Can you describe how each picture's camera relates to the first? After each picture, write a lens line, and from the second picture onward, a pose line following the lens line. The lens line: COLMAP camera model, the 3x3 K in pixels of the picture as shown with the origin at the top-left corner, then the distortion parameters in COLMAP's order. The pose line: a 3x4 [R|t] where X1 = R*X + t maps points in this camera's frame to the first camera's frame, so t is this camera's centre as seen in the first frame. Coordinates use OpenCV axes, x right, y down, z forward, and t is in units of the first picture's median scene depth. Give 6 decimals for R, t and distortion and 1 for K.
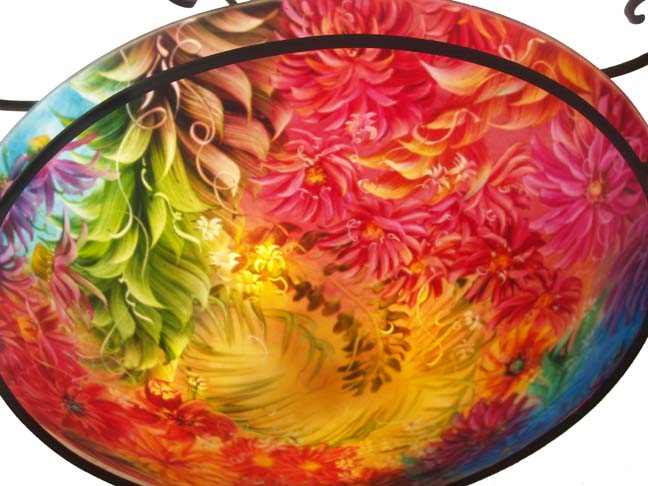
lens RADIAL K [[1286.2, 0, 324.0], [0, 1286.2, 243.0], [0, 0, 1]] dist [-0.078821, -0.169493]
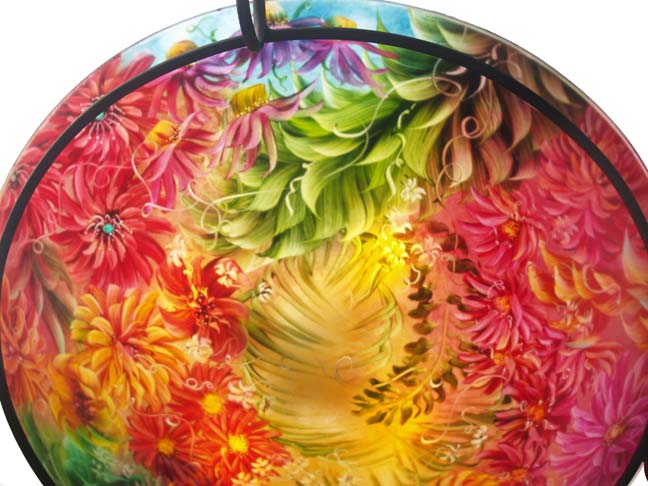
lens RADIAL K [[1636.4, 0, 324.0], [0, 1636.4, 243.0], [0, 0, 1]] dist [-0.016148, -0.160486]
pose [[0.652425, 0.729850, 0.204110, -0.376372], [-0.622511, 0.669714, -0.404924, 0.604289], [-0.432229, 0.137122, 0.891277, -0.181928]]
